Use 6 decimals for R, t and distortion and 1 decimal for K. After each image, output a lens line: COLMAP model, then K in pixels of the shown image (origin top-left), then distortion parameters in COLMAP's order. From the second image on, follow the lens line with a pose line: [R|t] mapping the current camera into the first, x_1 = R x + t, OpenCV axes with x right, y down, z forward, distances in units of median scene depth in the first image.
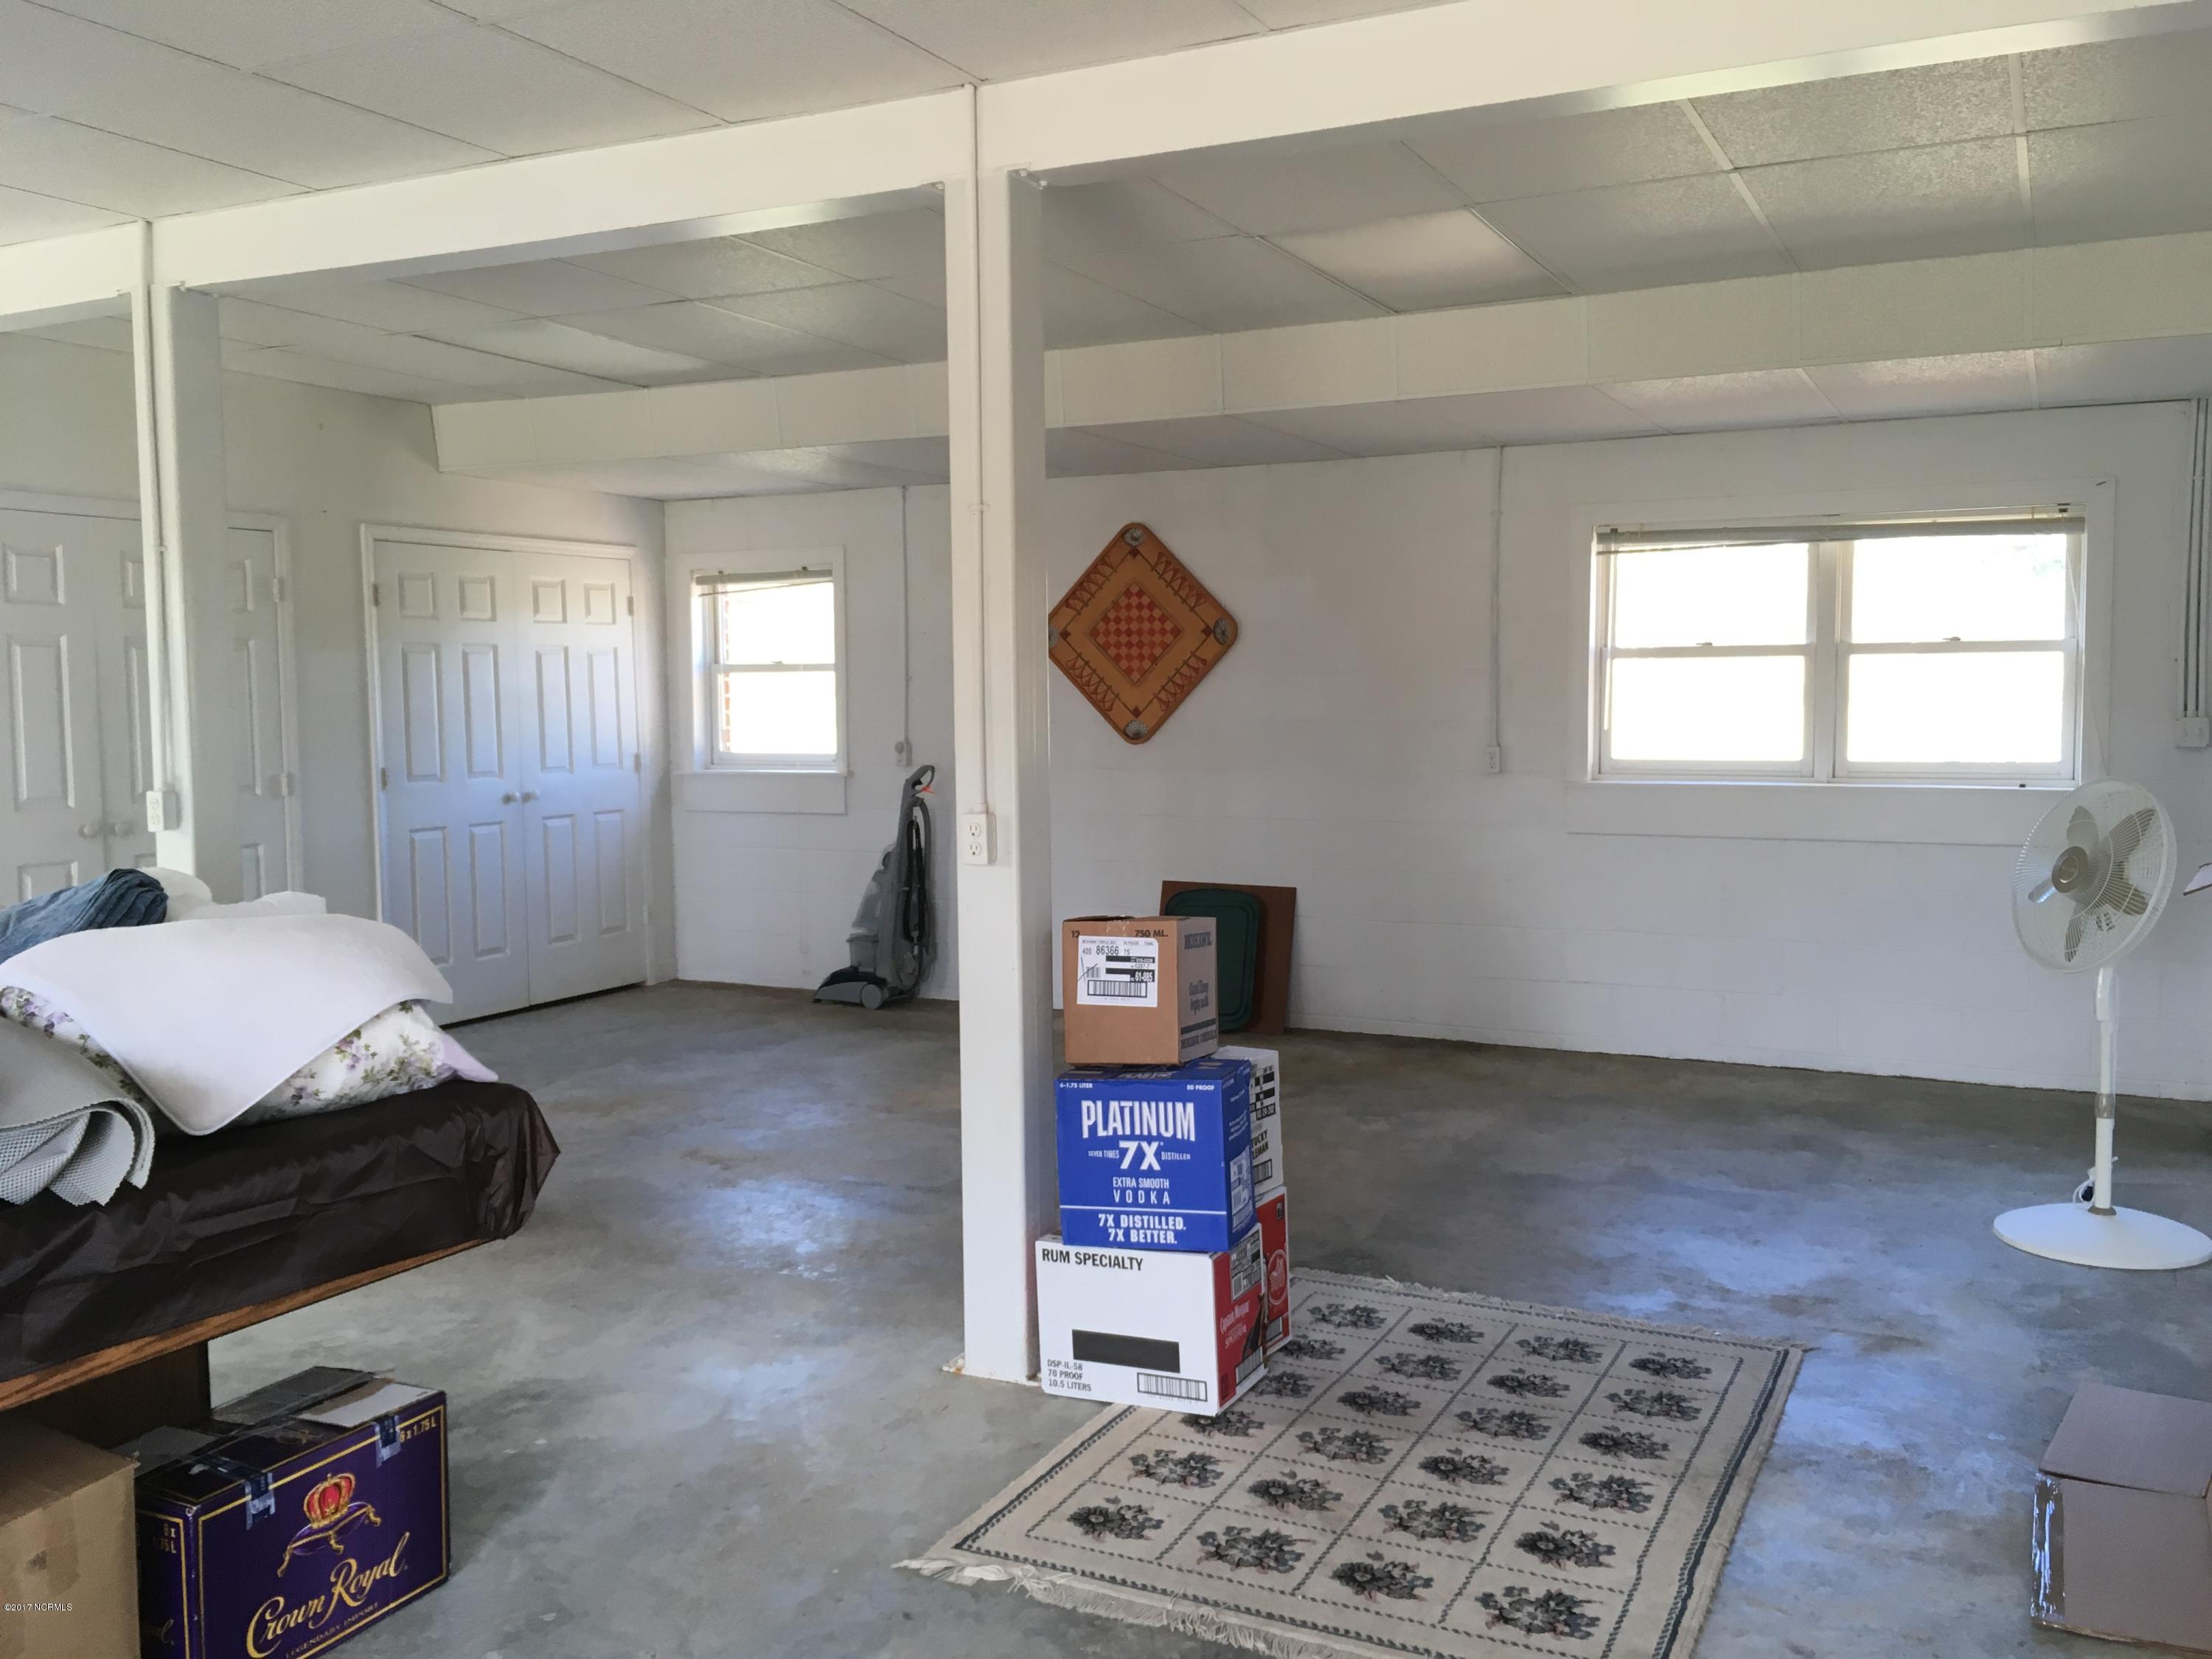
lens RADIAL K [[1880.2, 0, 1101.0], [0, 1880.2, 834.7], [0, 0, 1]] dist [0.069868, -0.100797]
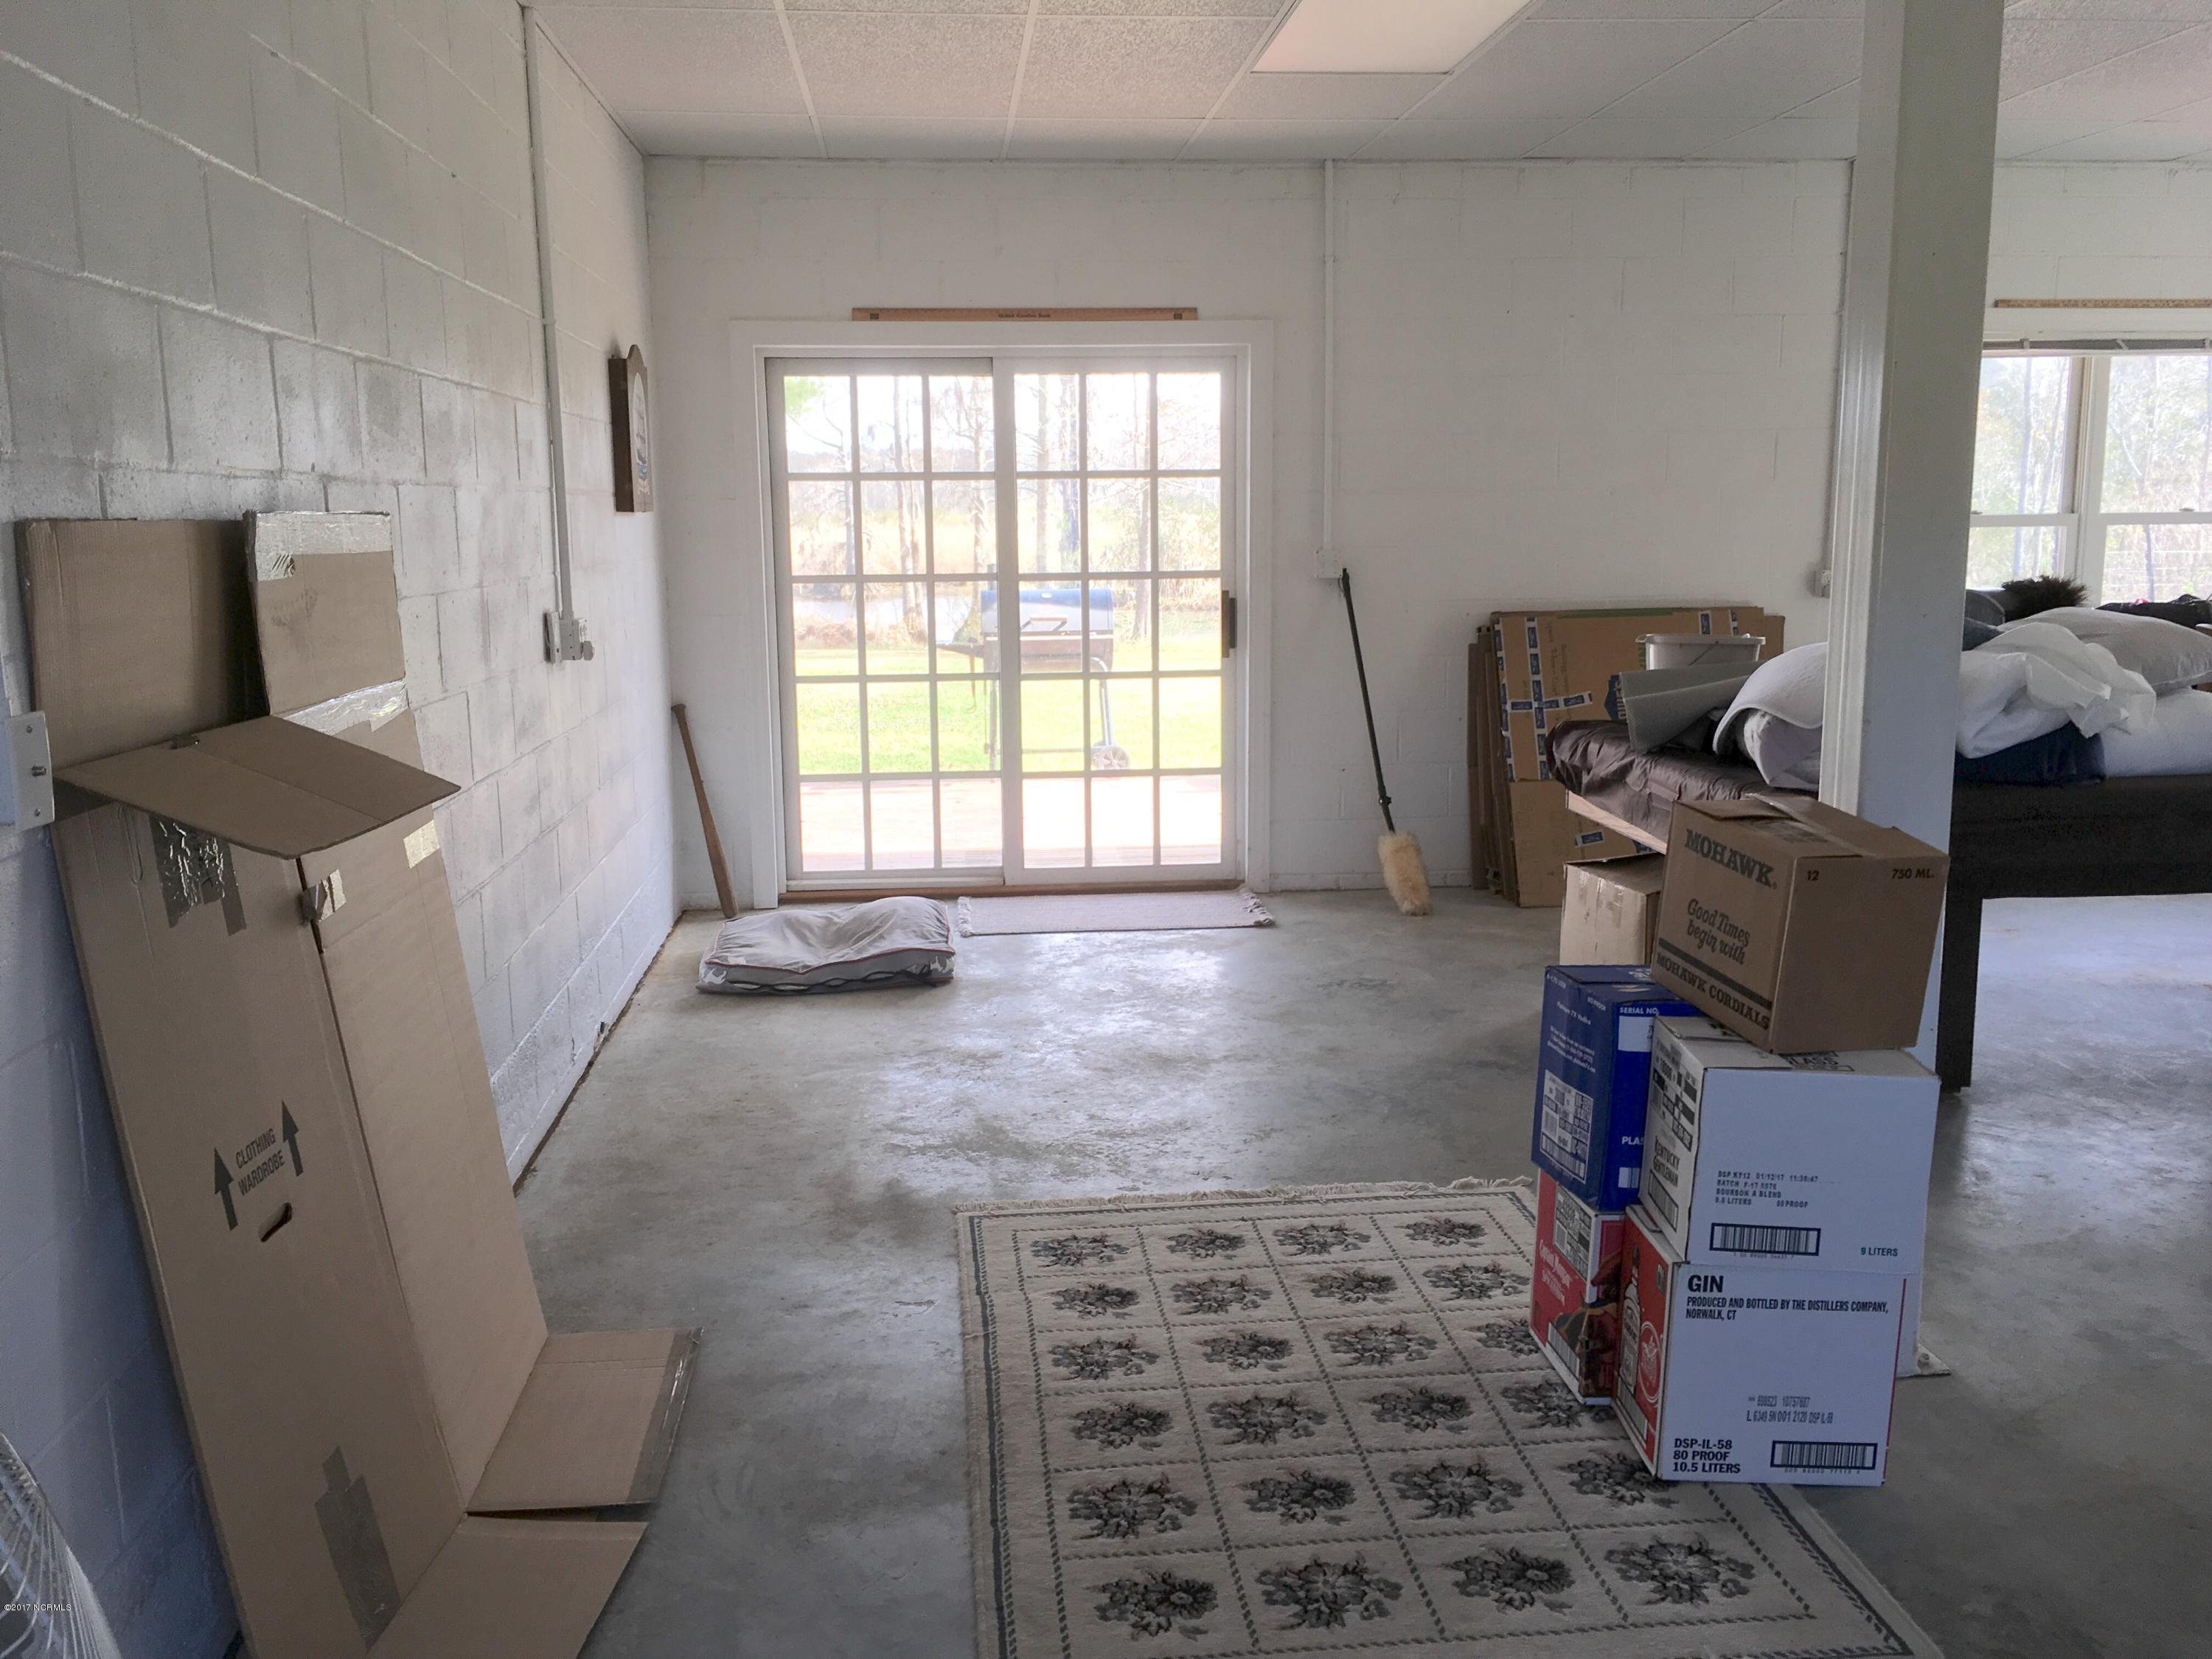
lens RADIAL K [[1880.2, 0, 1101.0], [0, 1880.2, 834.7], [0, 0, 1]] dist [0.069868, -0.100797]
pose [[-0.847851, 0.105961, -0.519539, 0.712477], [-0.025714, 0.970459, 0.239891, -0.132208], [0.529611, 0.216751, -0.820080, 1.680897]]
